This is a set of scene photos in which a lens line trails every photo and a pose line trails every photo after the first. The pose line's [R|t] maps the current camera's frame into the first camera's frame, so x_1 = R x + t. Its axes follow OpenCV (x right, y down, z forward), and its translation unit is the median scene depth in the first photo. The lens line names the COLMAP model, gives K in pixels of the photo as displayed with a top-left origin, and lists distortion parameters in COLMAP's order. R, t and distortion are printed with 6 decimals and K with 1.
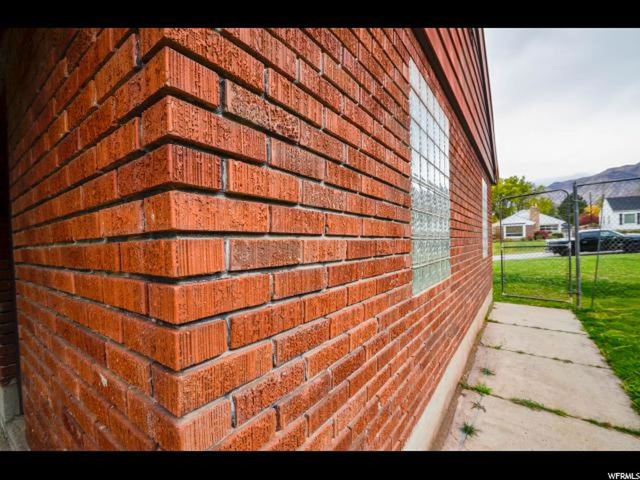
lens RADIAL K [[281.7, 0, 319.1], [0, 281.7, 244.3], [0, 0, 1]] dist [-0.002416, -0.002406]
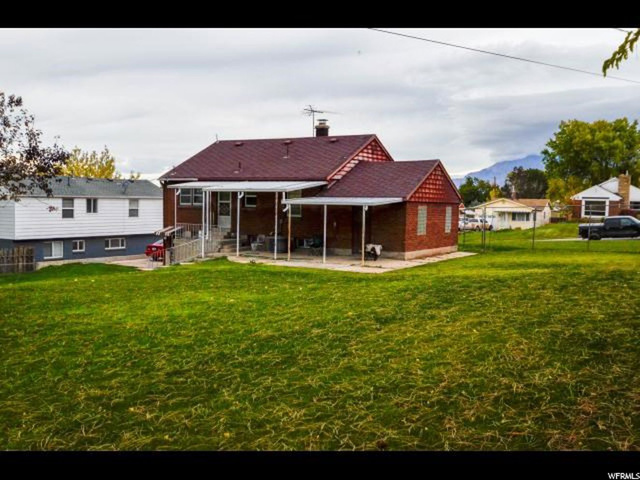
lens RADIAL K [[633.4, 0, 321.2], [0, 633.4, 241.8], [0, 0, 1]] dist [-0.074383, 0.000000]
pose [[0.995787, 0.043787, 0.080564, -0.812717], [-0.048317, 0.997307, 0.055176, -0.093623], [-0.077931, -0.058836, 0.995221, -3.397716]]
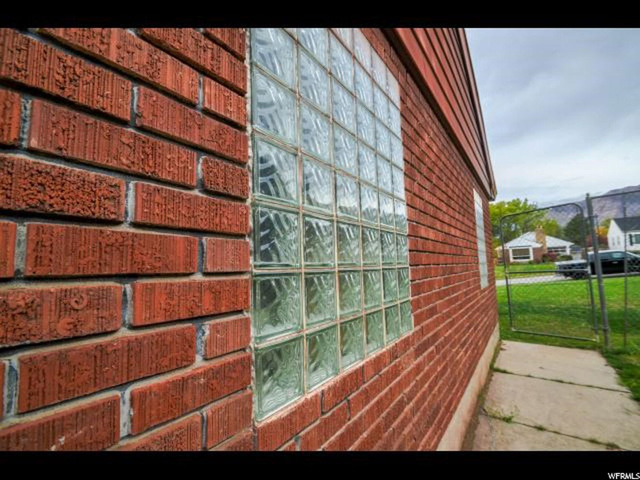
lens RADIAL K [[281.7, 0, 320.2], [0, 281.7, 242.2], [0, 0, 1]] dist [-0.002416, -0.002406]
pose [[0.999762, -0.017114, -0.013505, 0.079474], [0.015672, 0.994811, -0.100525, -0.004231], [0.015155, 0.100290, 0.994843, 0.107575]]
